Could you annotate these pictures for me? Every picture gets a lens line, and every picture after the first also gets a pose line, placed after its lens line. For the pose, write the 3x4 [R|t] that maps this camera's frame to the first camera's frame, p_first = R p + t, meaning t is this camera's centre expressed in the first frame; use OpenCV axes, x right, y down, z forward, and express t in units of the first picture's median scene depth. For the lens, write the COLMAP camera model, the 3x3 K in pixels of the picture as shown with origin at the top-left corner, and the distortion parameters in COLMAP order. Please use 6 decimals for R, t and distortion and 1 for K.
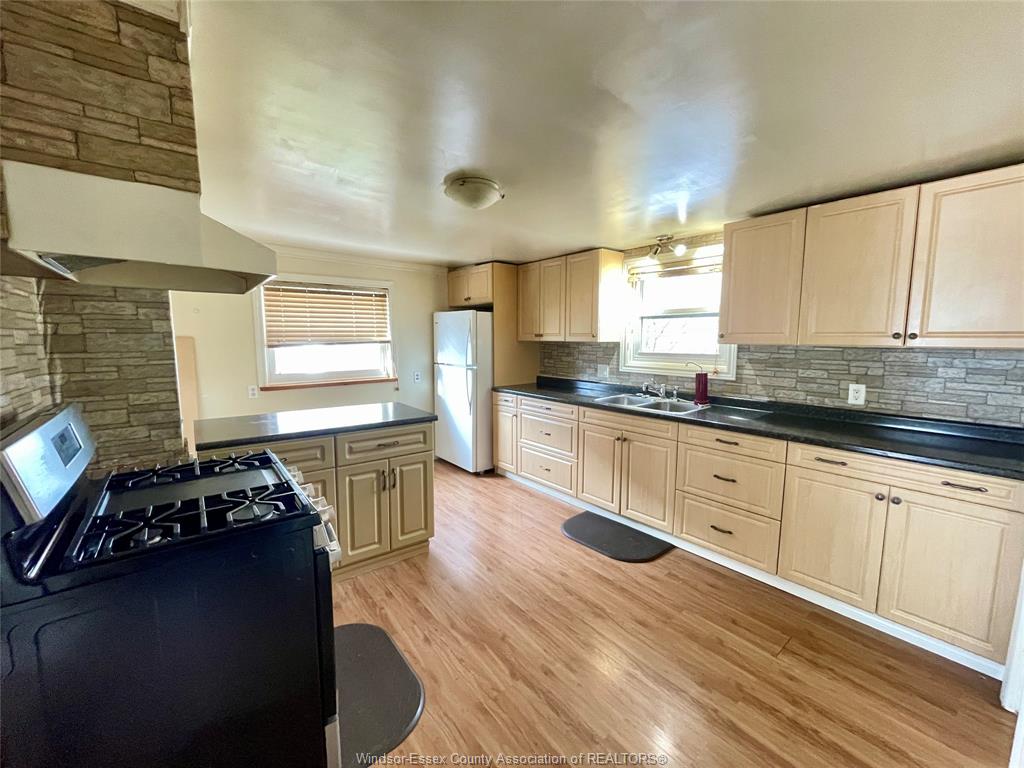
lens RADIAL K [[414.8, 0, 517.6], [0, 414.8, 381.6], [0, 0, 1]] dist [-0.003965, -0.000234]
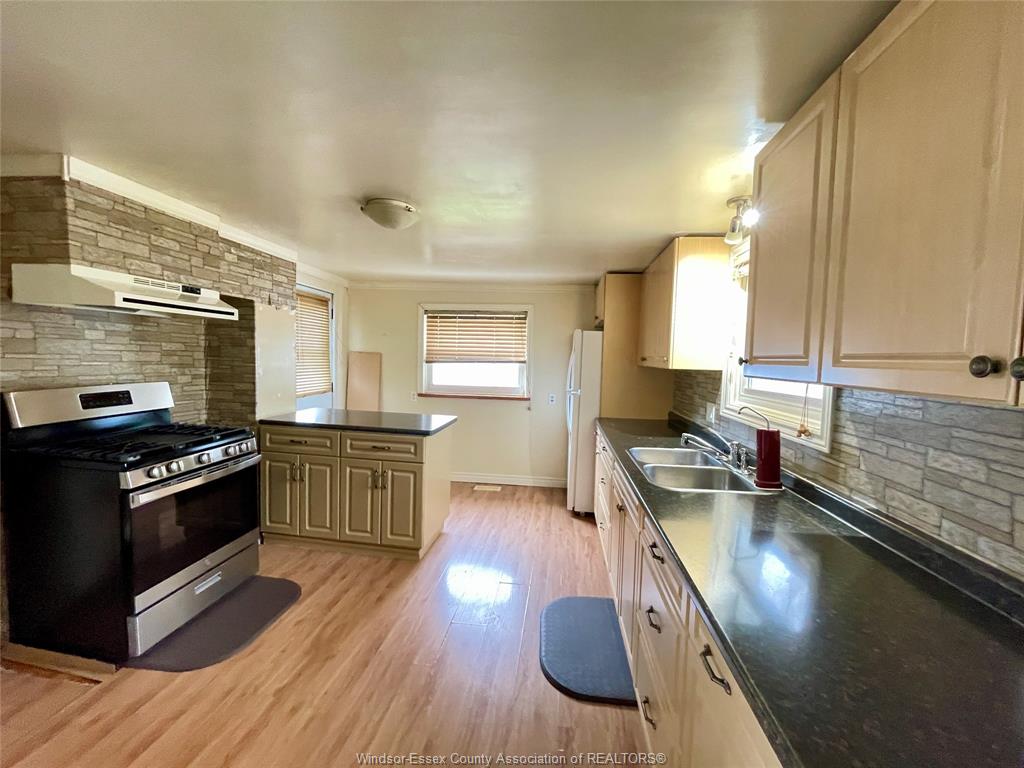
lens RADIAL K [[414.8, 0, 512.2], [0, 414.8, 382.2], [0, 0, 1]] dist [-0.003965, -0.000234]
pose [[0.692794, 0.063650, -0.718321, 0.632011], [-0.106603, 0.994193, -0.014720, -0.041161], [0.713213, 0.086773, 0.695556, 0.392189]]
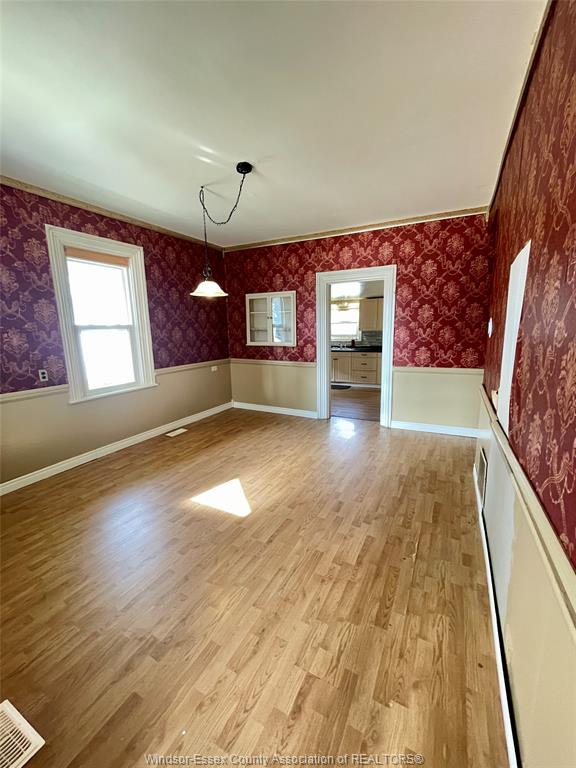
lens RADIAL K [[311.1, 0, 289.3], [0, 311.1, 384.3], [0, 0, 1]] dist [-0.003965, -0.000234]
pose [[0.919533, -0.090672, 0.382409, -1.146713], [0.066077, 0.994839, 0.076998, 0.123548], [-0.387417, -0.045534, 0.920779, -1.294197]]
